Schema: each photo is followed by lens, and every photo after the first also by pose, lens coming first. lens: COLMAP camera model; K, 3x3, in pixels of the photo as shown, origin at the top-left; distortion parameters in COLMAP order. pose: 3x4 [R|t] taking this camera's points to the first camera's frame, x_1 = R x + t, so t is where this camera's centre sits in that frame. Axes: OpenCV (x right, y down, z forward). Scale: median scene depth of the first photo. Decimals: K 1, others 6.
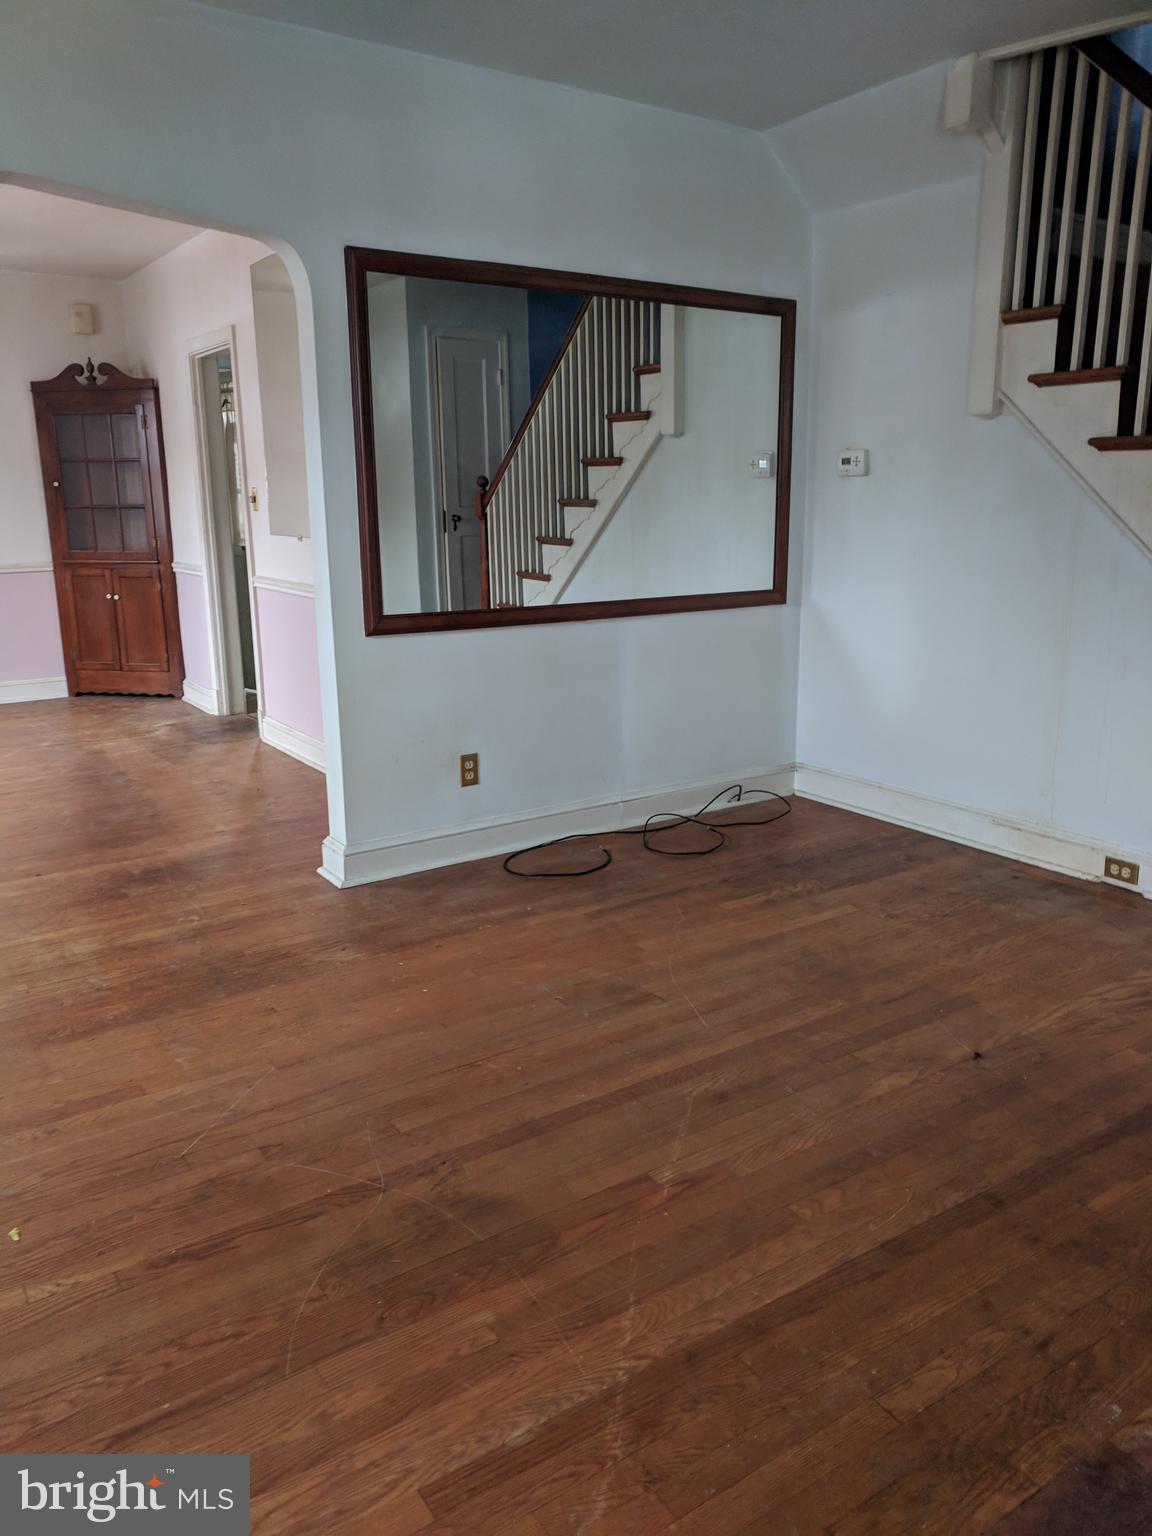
lens RADIAL K [[1138.5, 0, 575.6], [0, 1138.5, 764.9], [0, 0, 1]] dist [-0.003556, 0.015478]
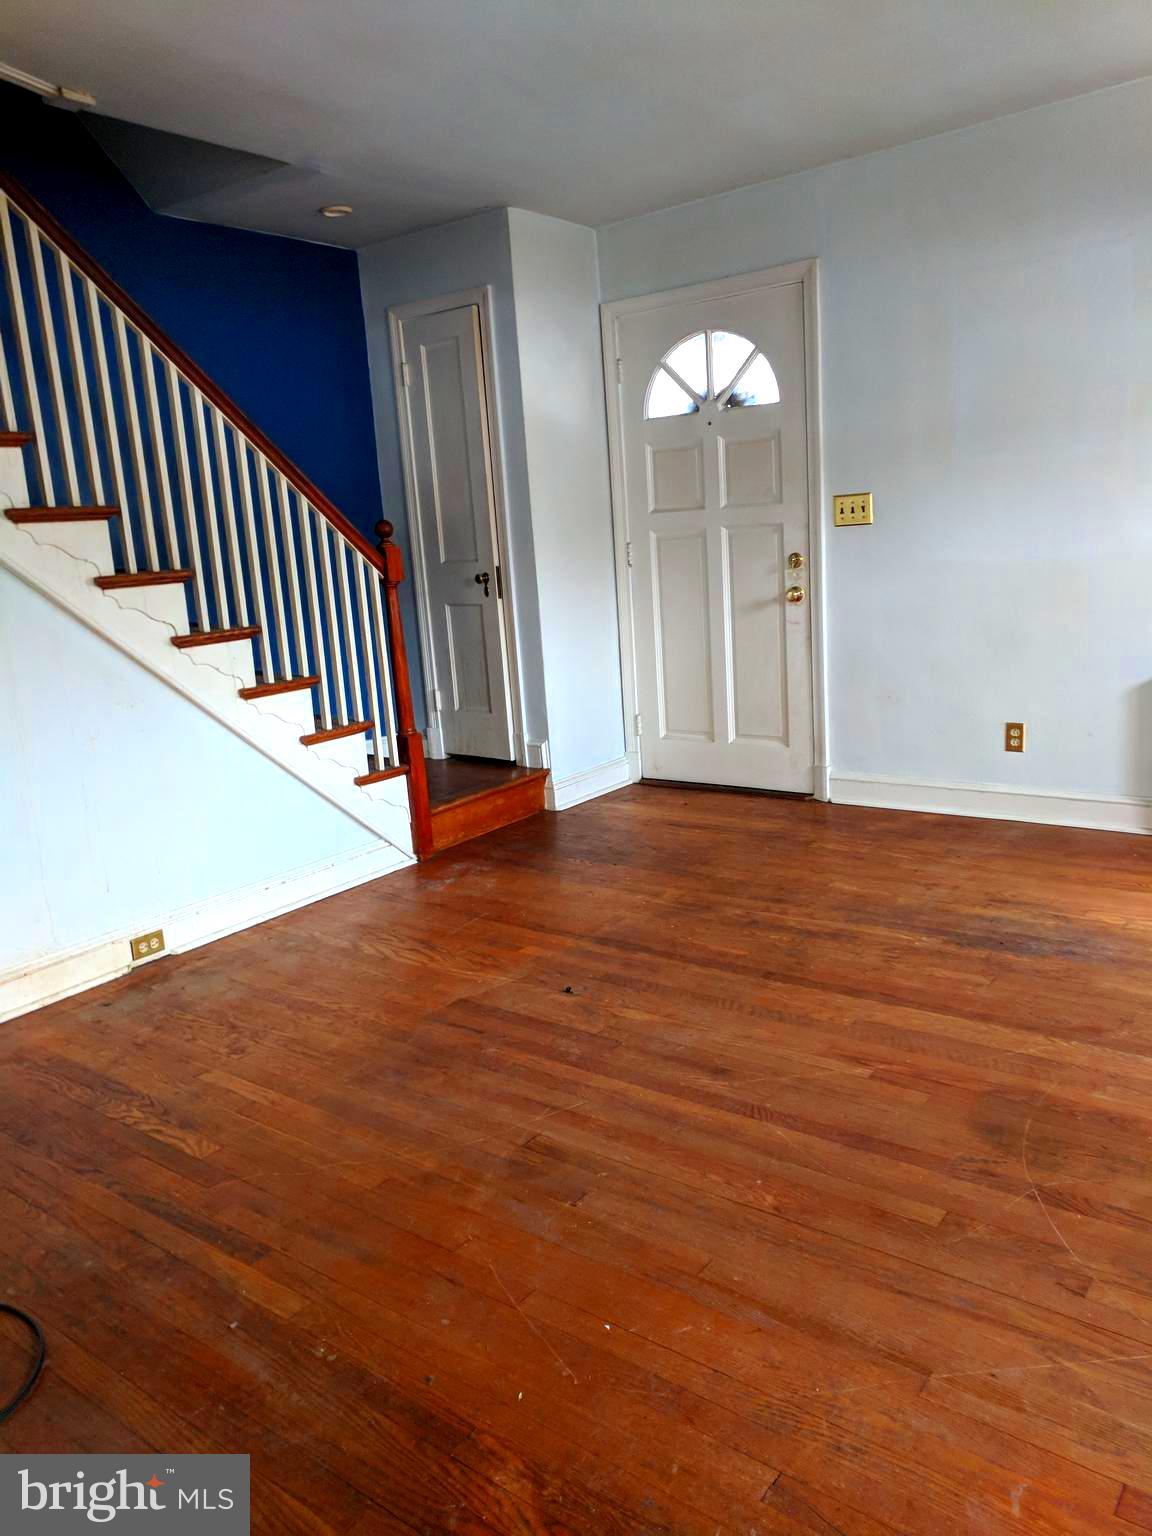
lens RADIAL K [[1138.5, 0, 579.6], [0, 1138.5, 765.2], [0, 0, 1]] dist [-0.003556, 0.015478]
pose [[-0.319221, -0.170405, 0.932234, -0.676987], [0.292914, 0.917792, 0.268066, -0.261265], [-0.901276, 0.358637, -0.243065, 1.098355]]
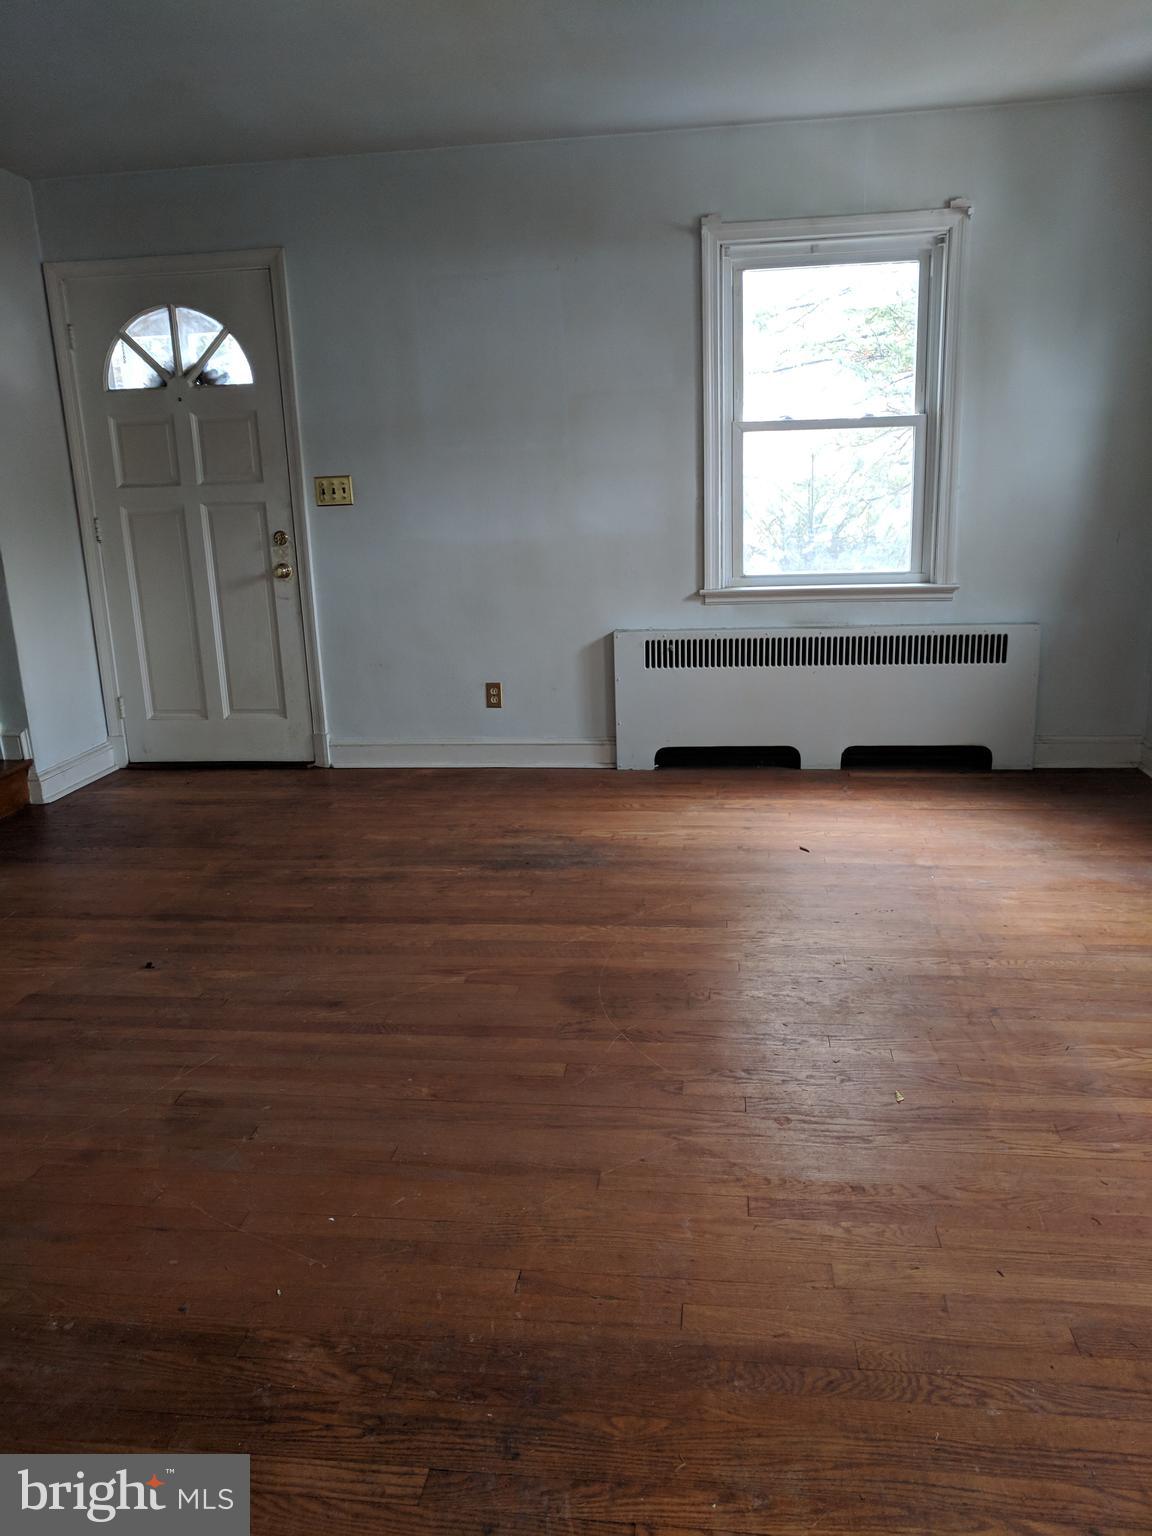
lens RADIAL K [[1138.5, 0, 572.7], [0, 1138.5, 763.9], [0, 0, 1]] dist [-0.003556, 0.015478]
pose [[-0.748551, -0.131545, 0.649898, -0.676349], [0.196662, 0.891979, 0.407059, -0.308837], [-0.633242, 0.432514, -0.641822, 1.281038]]
